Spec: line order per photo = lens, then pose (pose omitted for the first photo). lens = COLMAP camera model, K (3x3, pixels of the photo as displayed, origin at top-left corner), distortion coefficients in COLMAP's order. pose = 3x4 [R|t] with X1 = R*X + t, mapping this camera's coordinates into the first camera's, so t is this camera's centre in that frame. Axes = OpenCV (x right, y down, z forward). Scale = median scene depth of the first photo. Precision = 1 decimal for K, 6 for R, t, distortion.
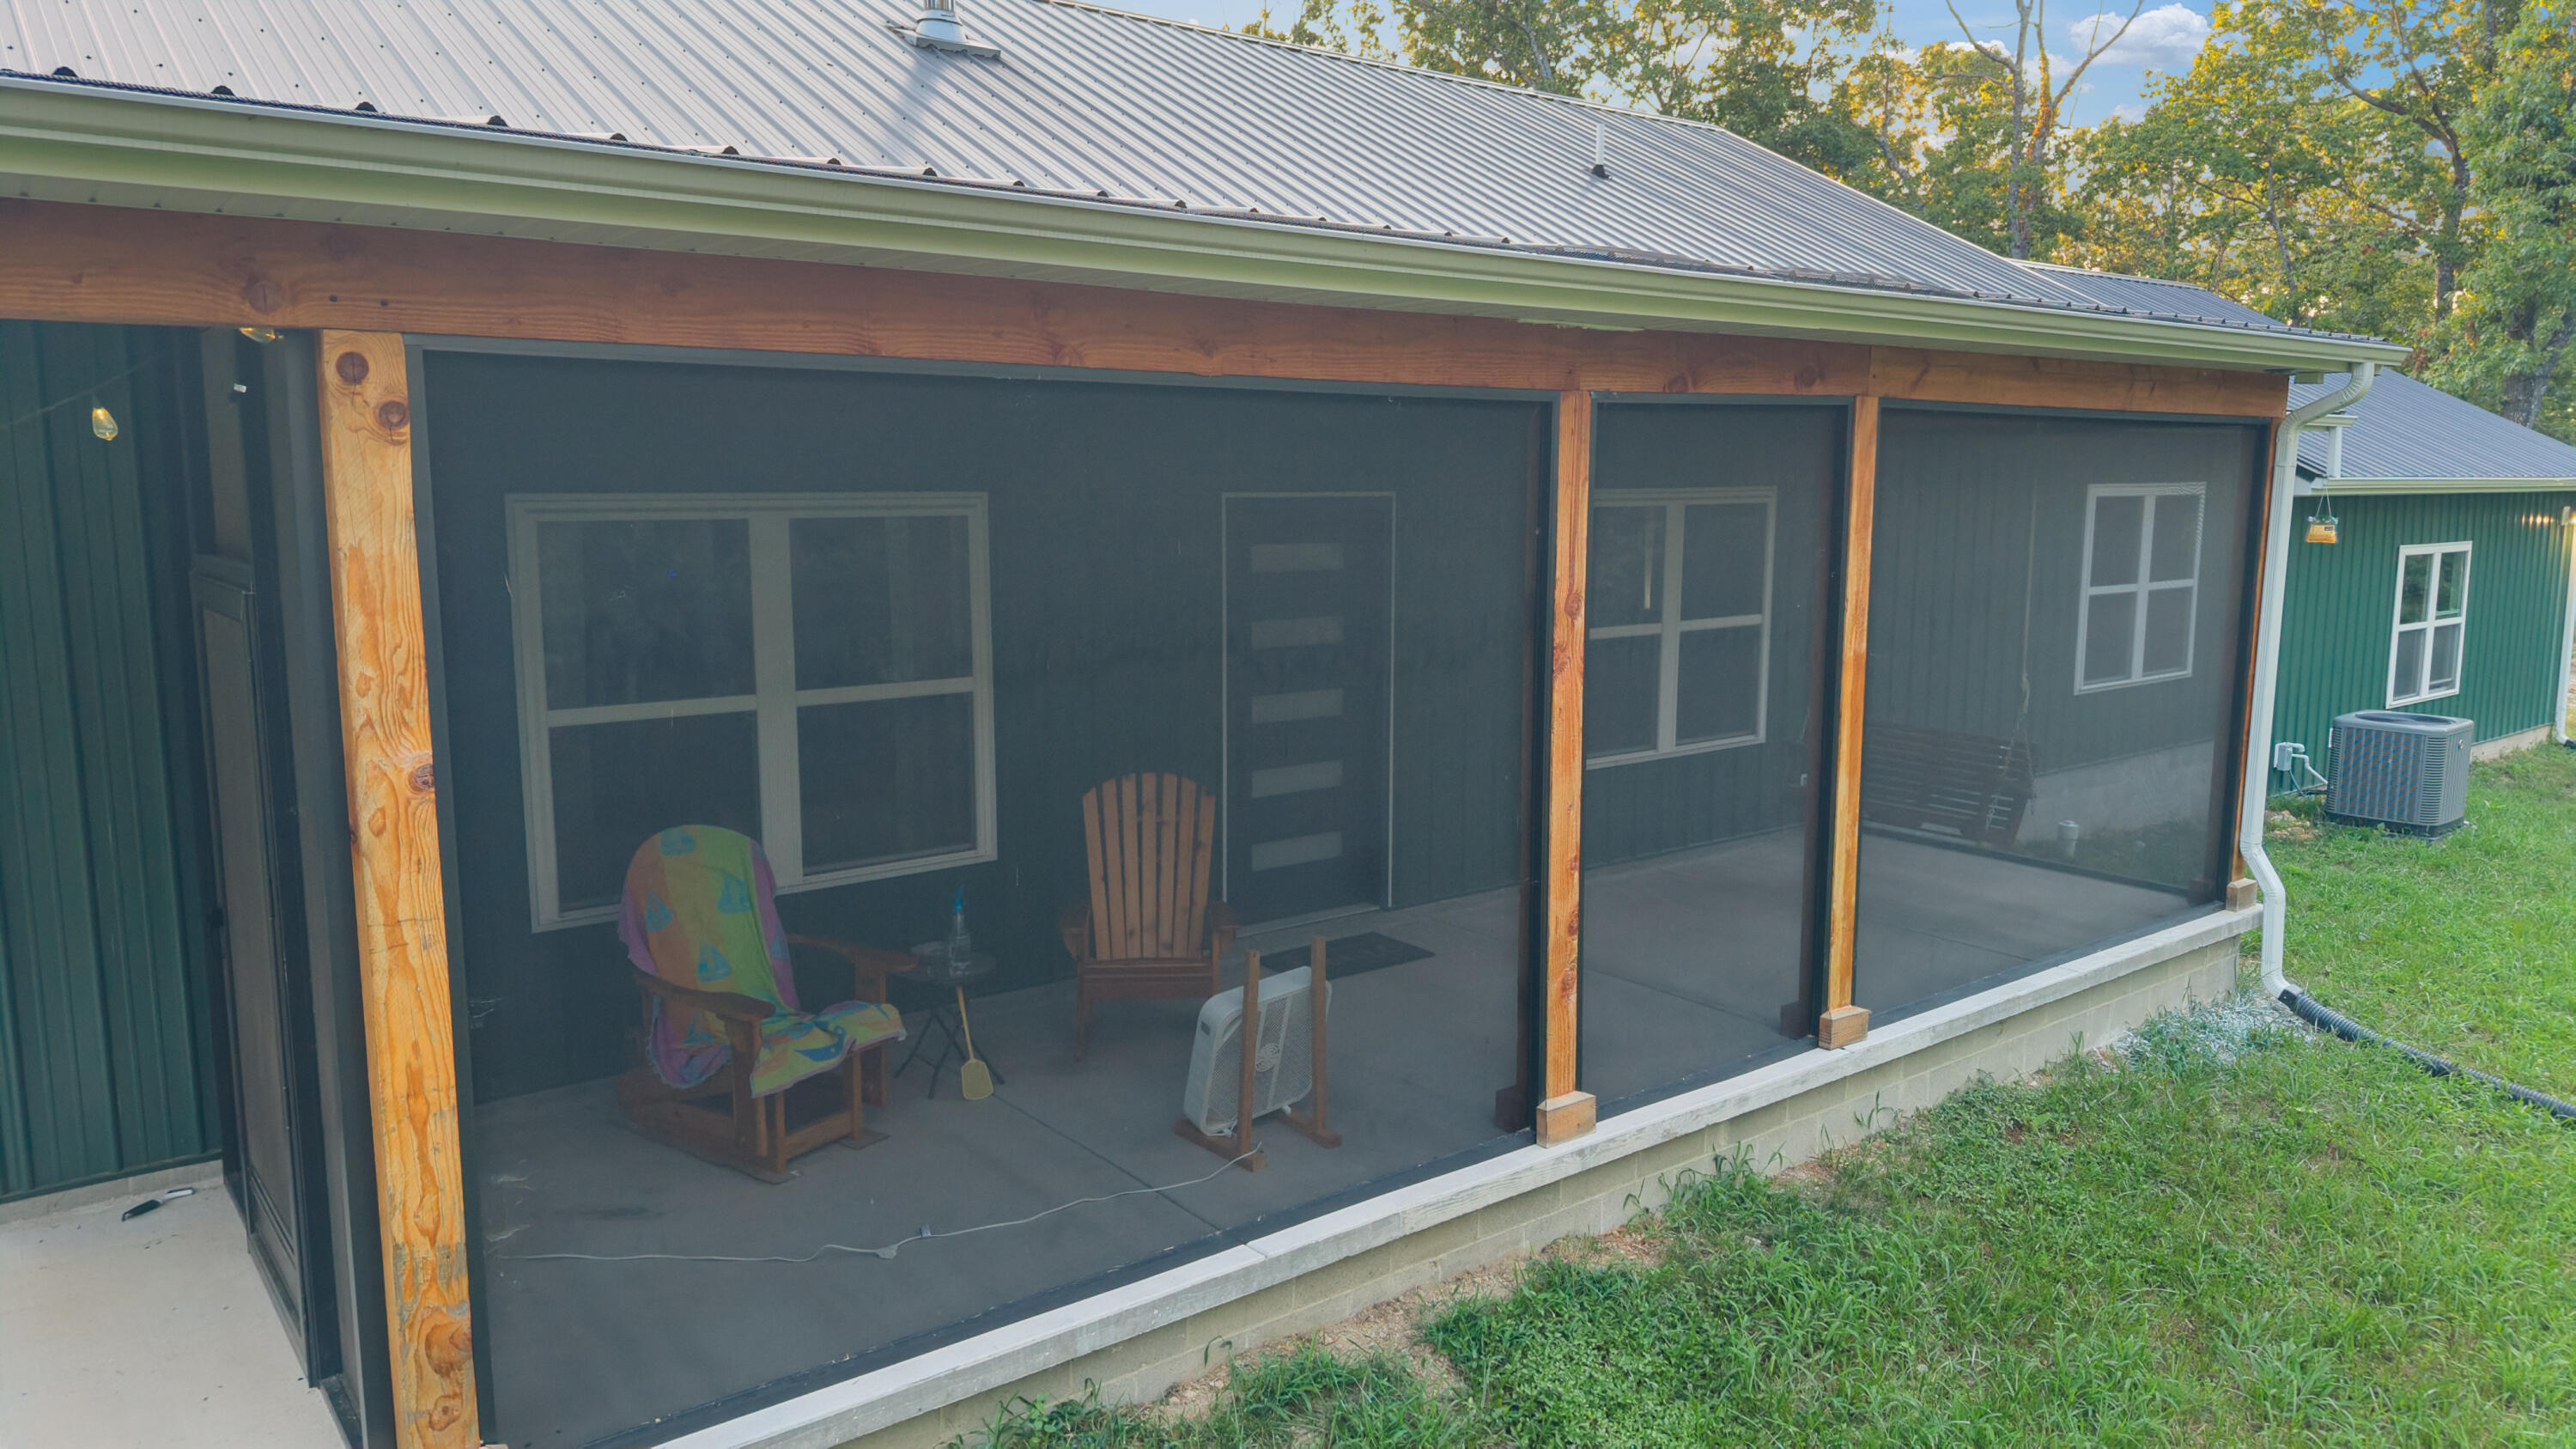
lens RADIAL K [[1749.4, 0, 1288.0], [0, 1749.4, 724.5], [0, 0, 1]] dist [0.005402, -0.001428]
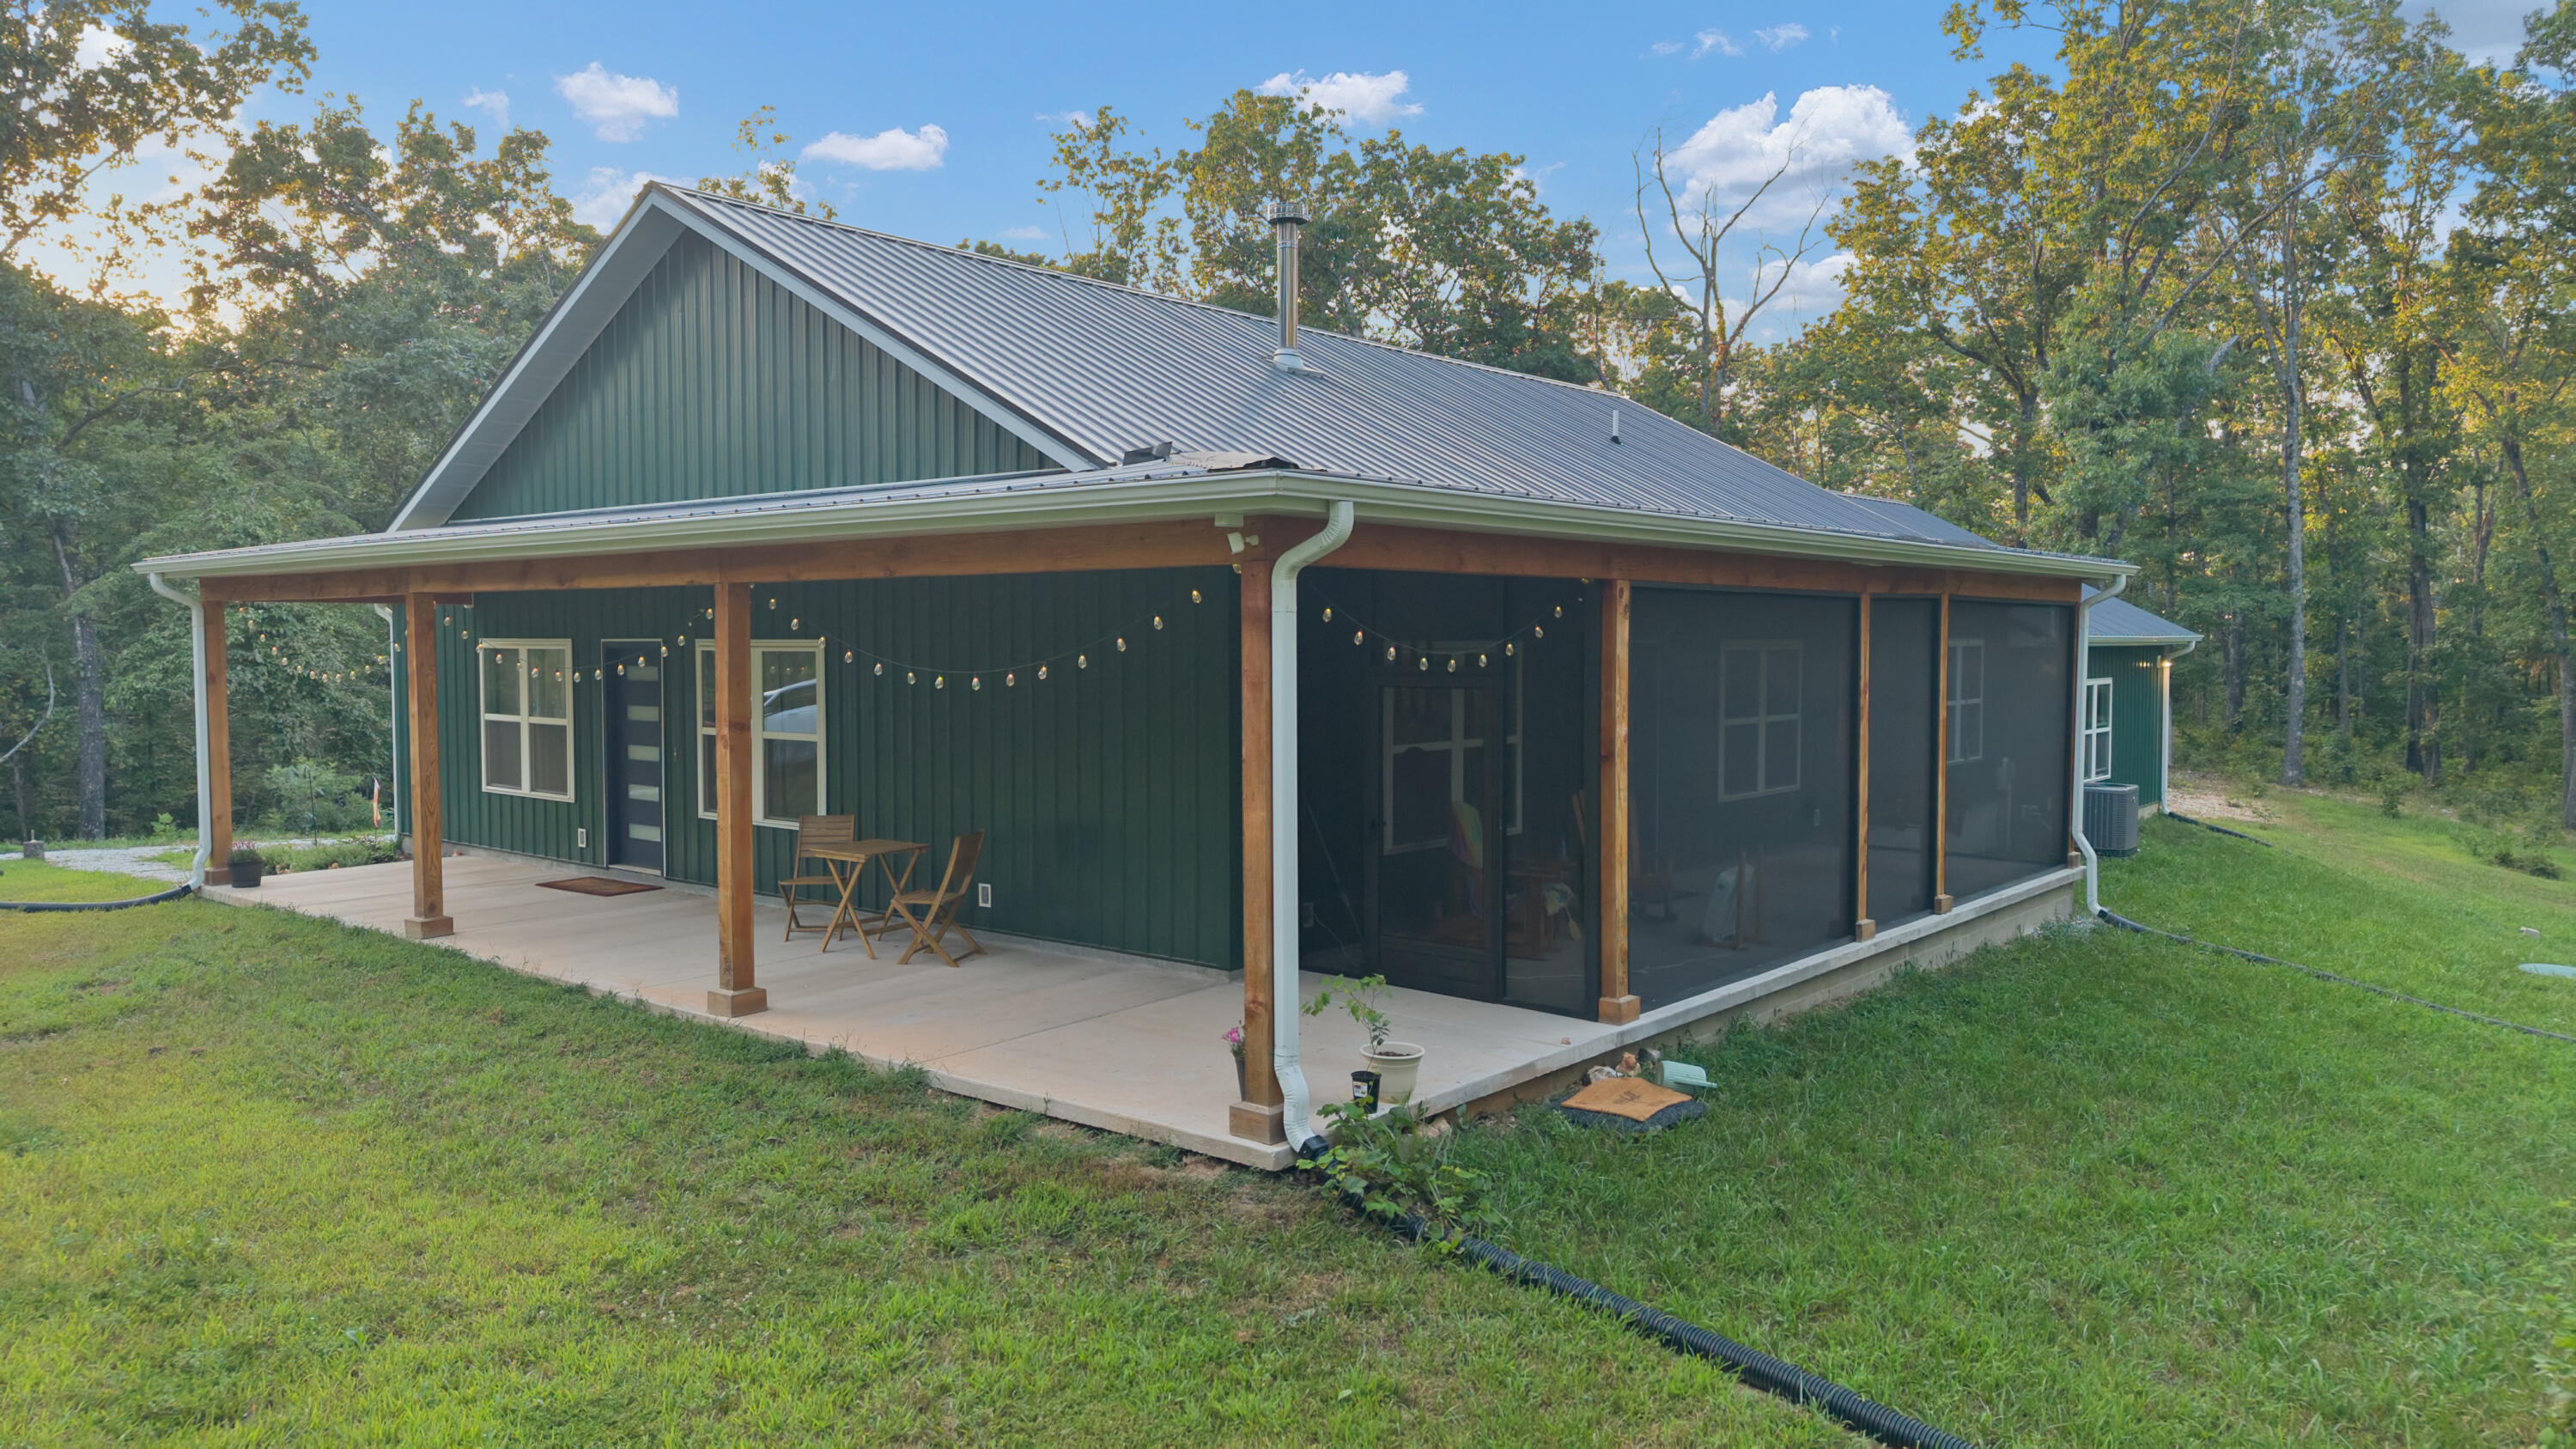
lens RADIAL K [[1749.4, 0, 1288.0], [0, 1749.4, 724.5], [0, 0, 1]] dist [0.005402, -0.001428]
pose [[0.979118, -0.011378, 0.202974, -0.188417], [0.030194, 0.995498, -0.089848, 0.028646], [-0.201038, 0.094100, 0.975053, -0.189412]]
